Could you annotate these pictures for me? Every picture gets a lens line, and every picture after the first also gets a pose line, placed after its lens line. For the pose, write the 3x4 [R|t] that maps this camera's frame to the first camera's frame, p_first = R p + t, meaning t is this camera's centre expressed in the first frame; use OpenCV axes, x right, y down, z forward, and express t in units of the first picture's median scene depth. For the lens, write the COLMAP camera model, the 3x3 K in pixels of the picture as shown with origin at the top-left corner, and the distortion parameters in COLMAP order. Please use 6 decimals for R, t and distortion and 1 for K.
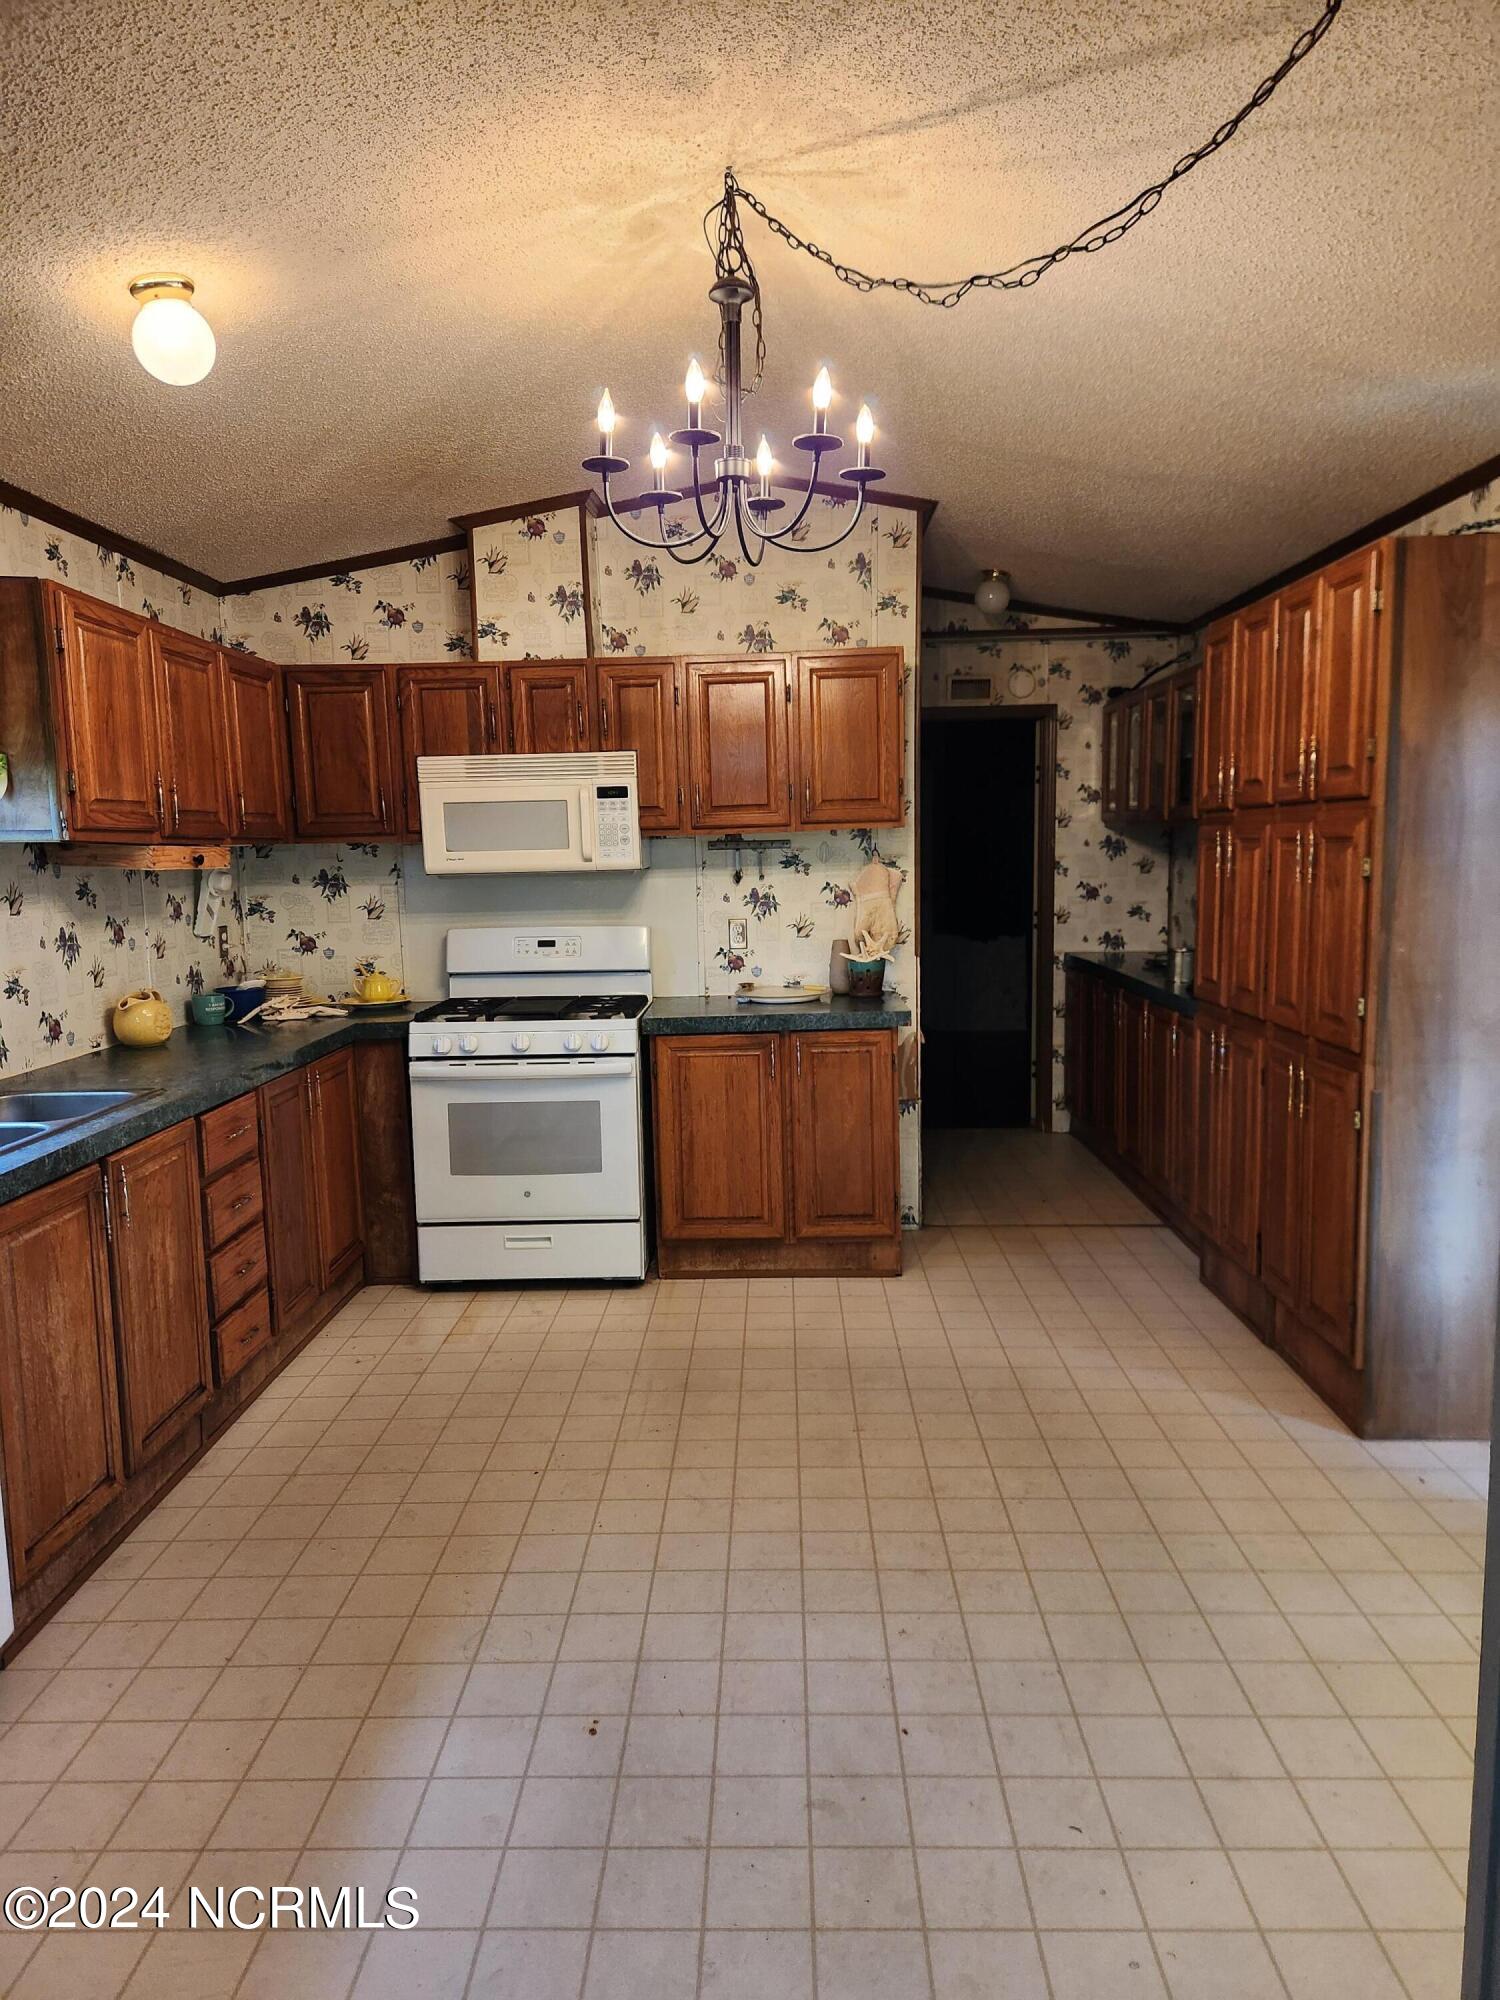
lens RADIAL K [[1345.0, 0, 724.5], [0, 1345.0, 1023.1], [0, 0, 1]] dist [0.065896, -0.045798]
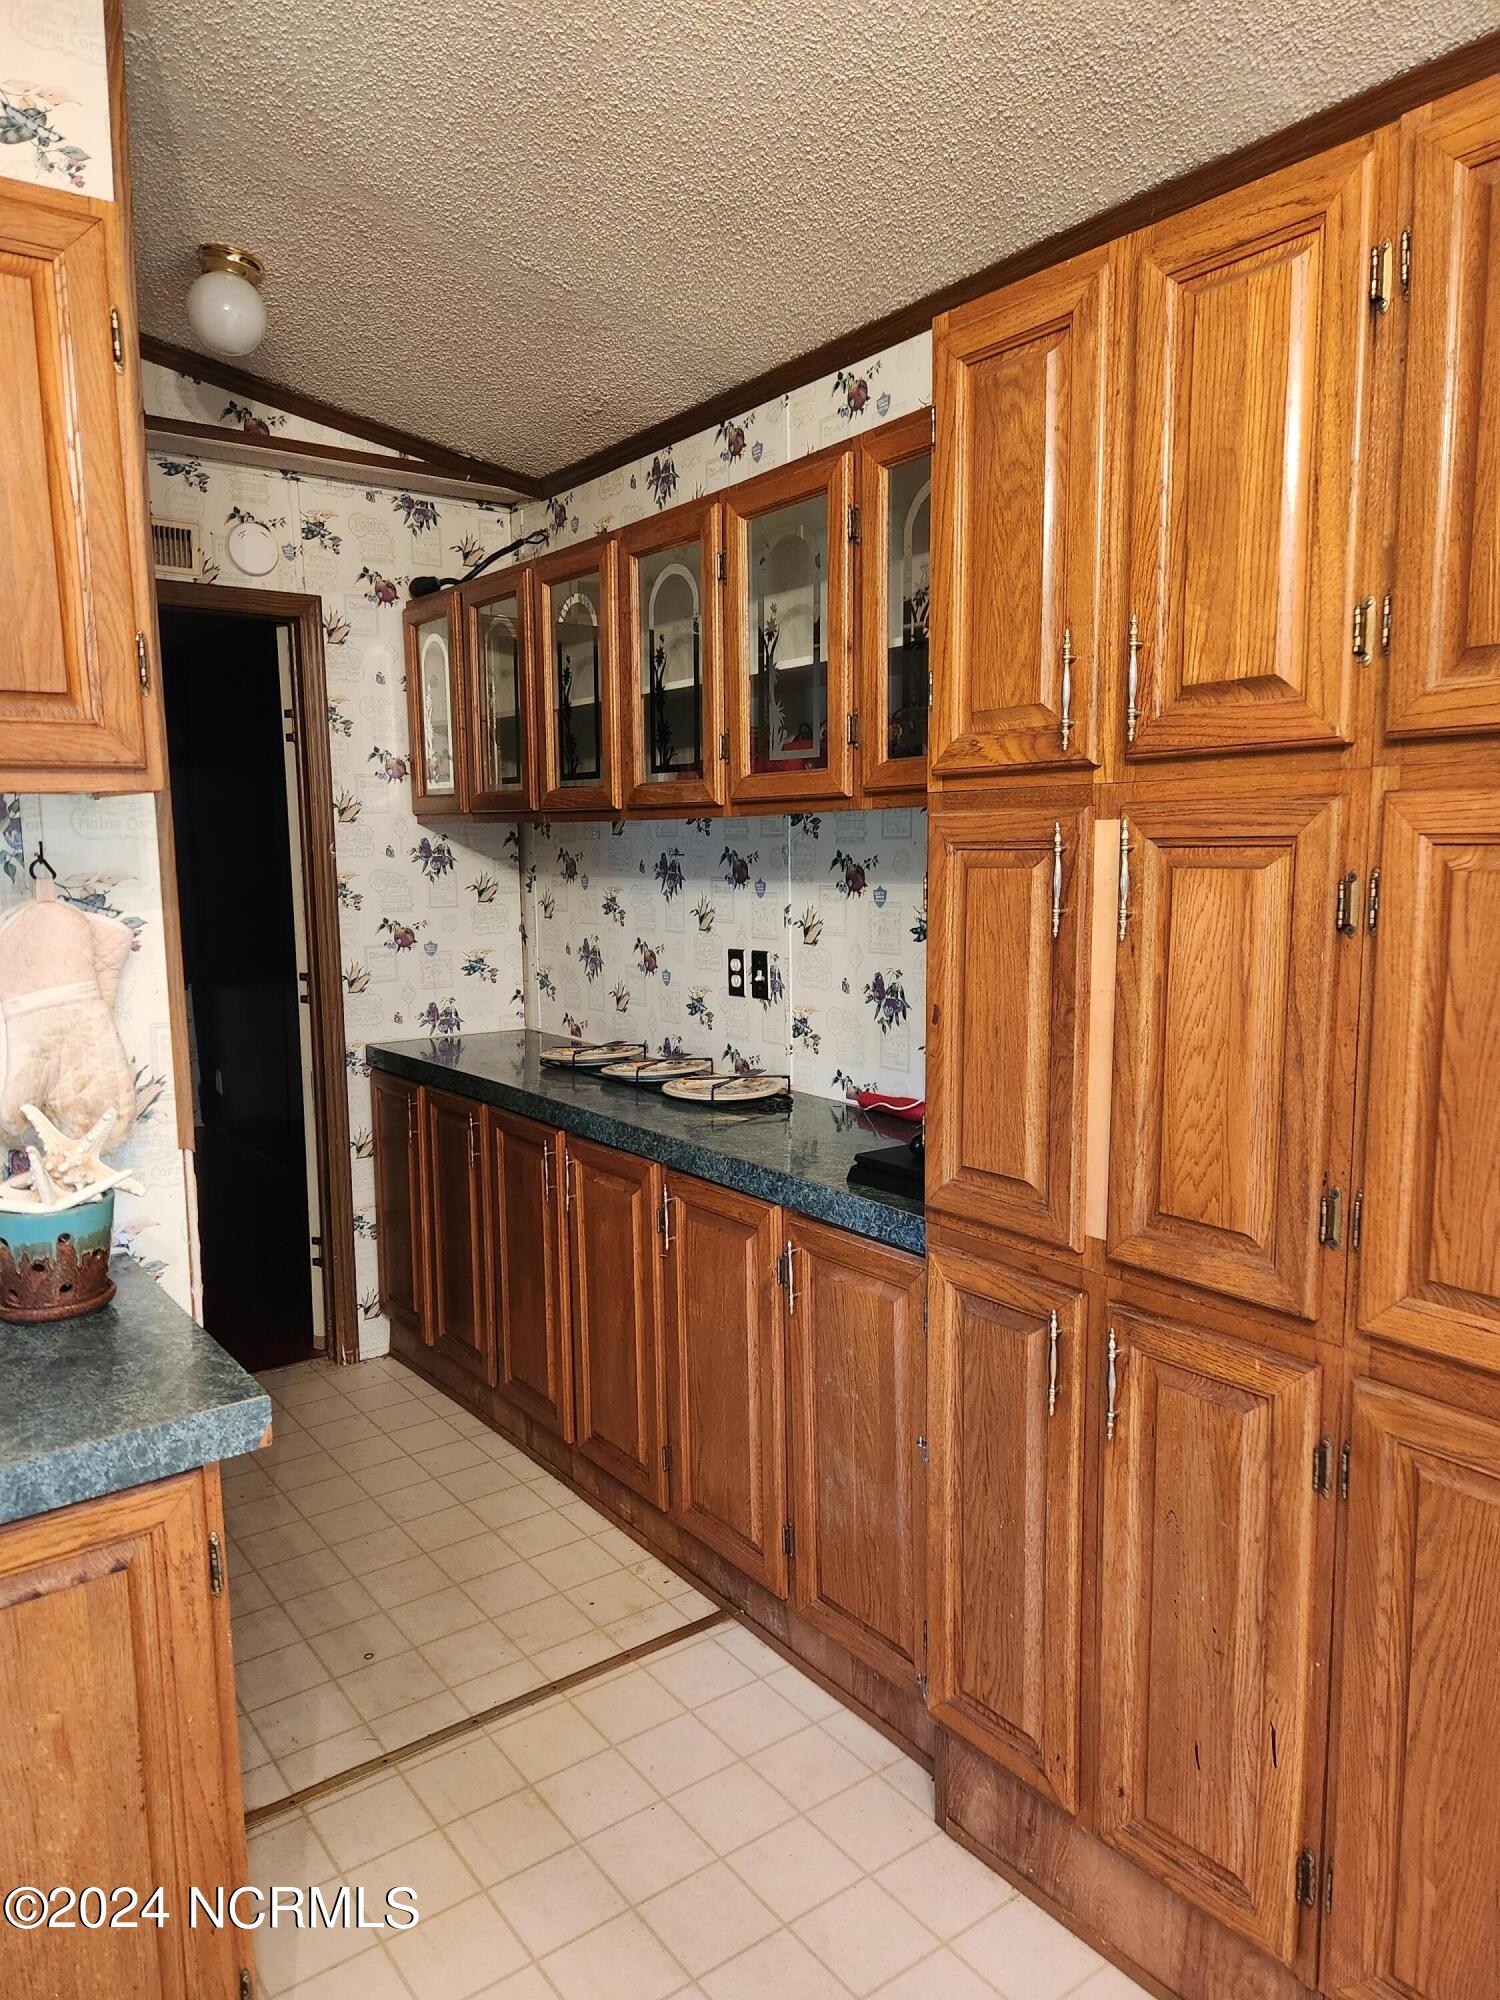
lens RADIAL K [[1345.0, 0, 721.5], [0, 1345.0, 1018.0], [0, 0, 1]] dist [0.065896, -0.045798]
pose [[0.789112, -0.068899, 0.610373, 0.030879], [0.076099, 0.997000, 0.014157, -0.072018], [-0.609517, 0.035278, 0.791987, 0.556212]]
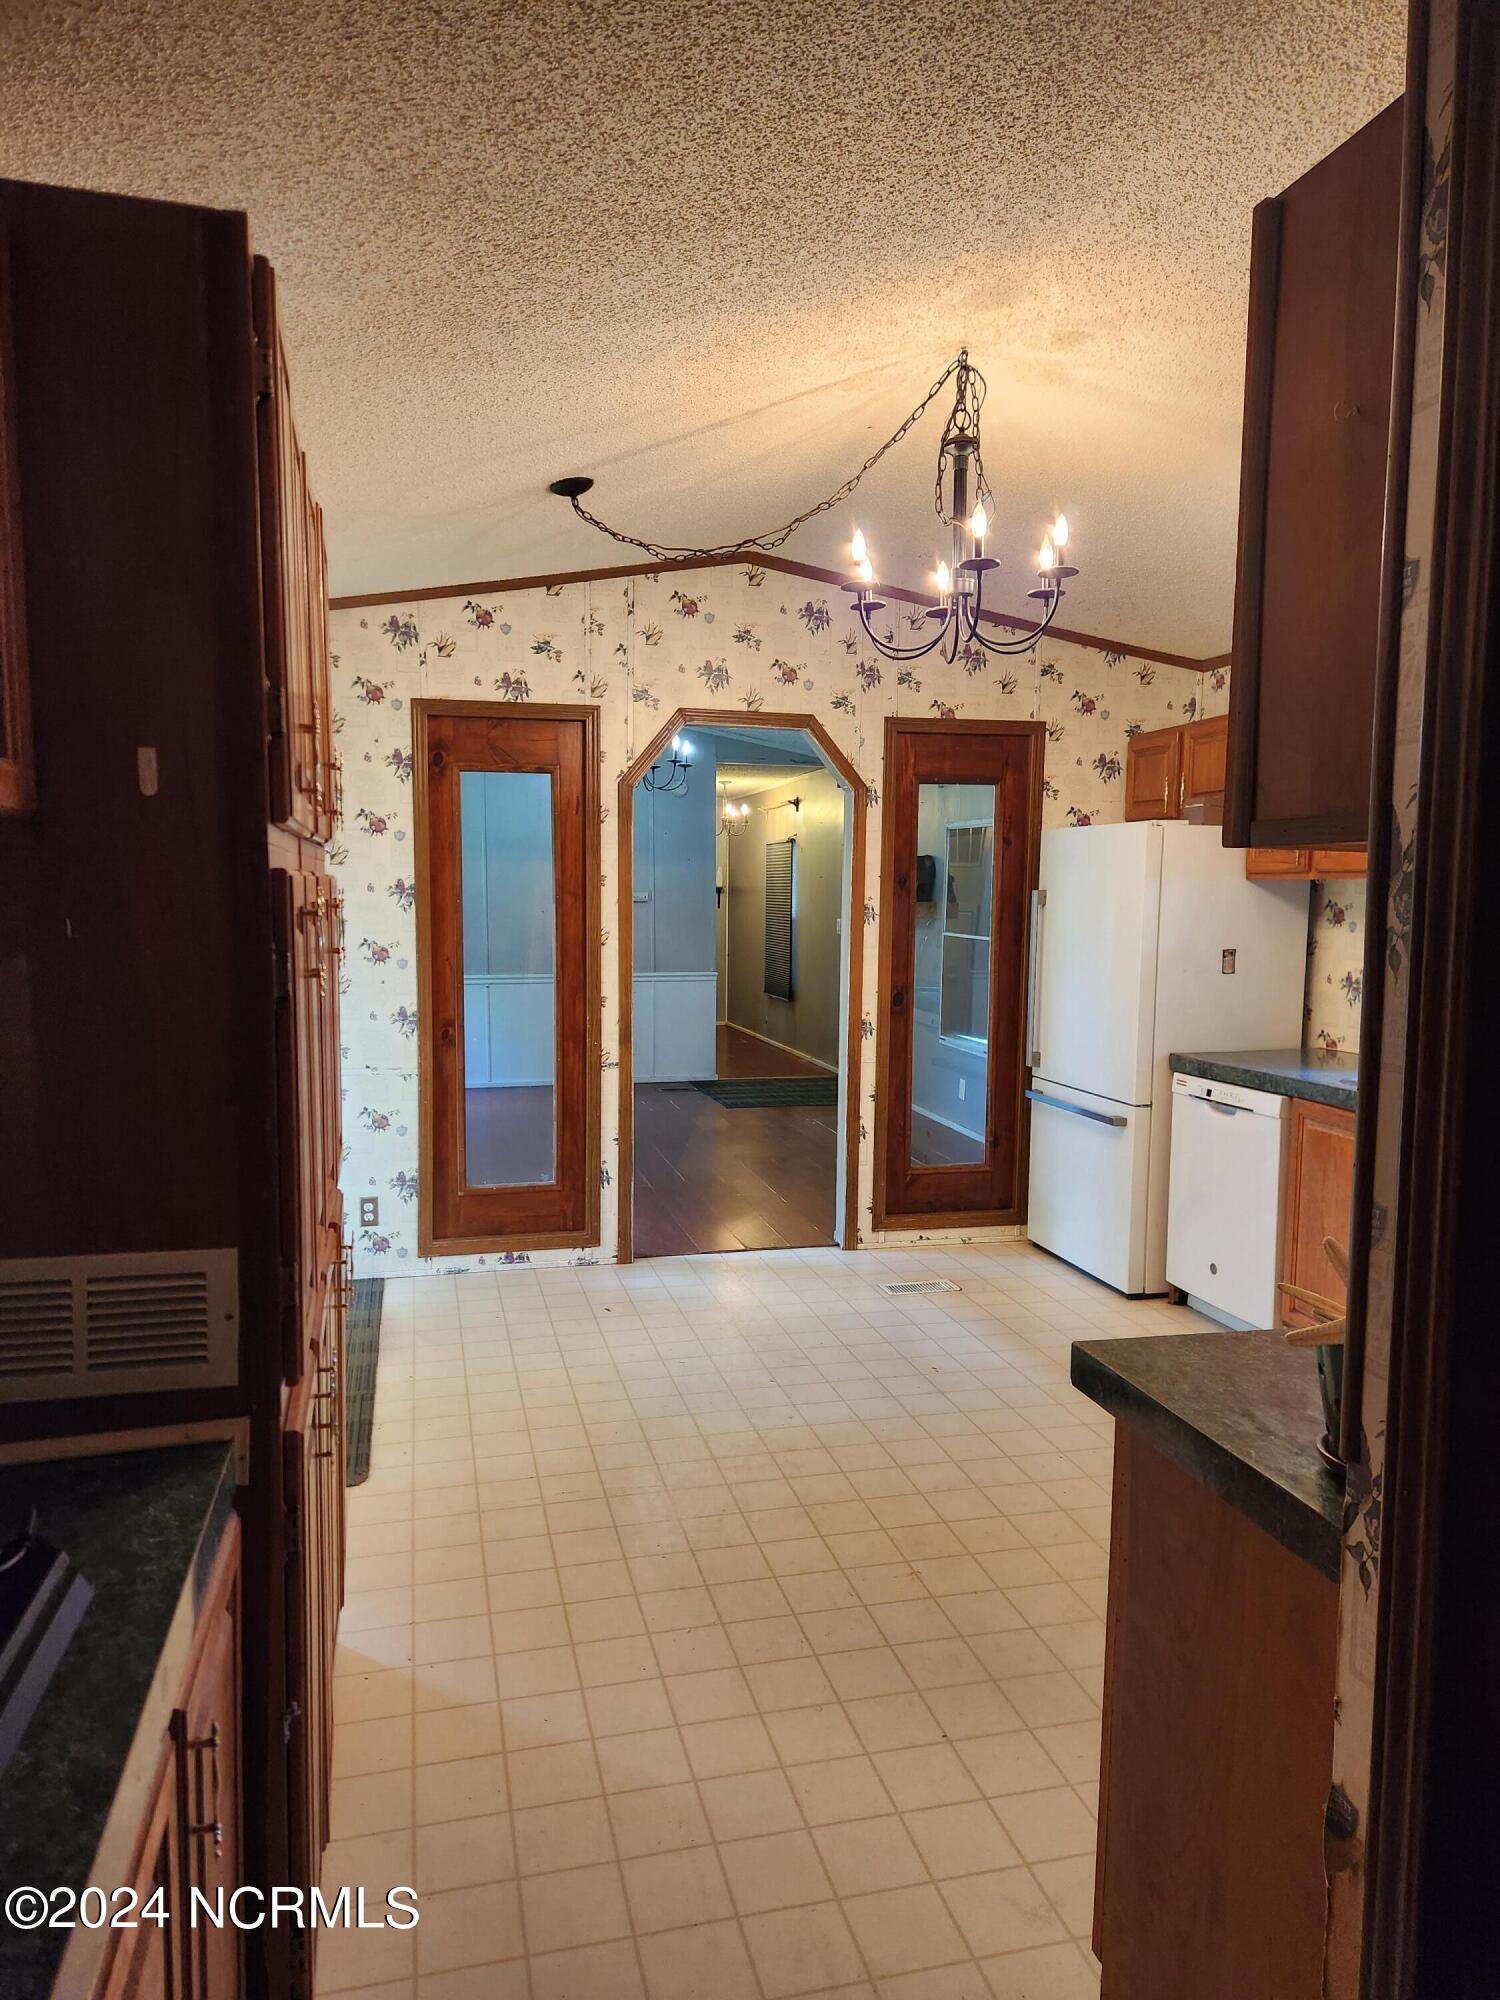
lens RADIAL K [[1345.0, 0, 739.2], [0, 1345.0, 1005.5], [0, 0, 1]] dist [0.065896, -0.045798]
pose [[-0.961684, 0.037861, -0.271535, 0.277051], [-0.022849, 0.975905, 0.216997, -0.153612], [0.273208, 0.214886, -0.937647, 1.104801]]
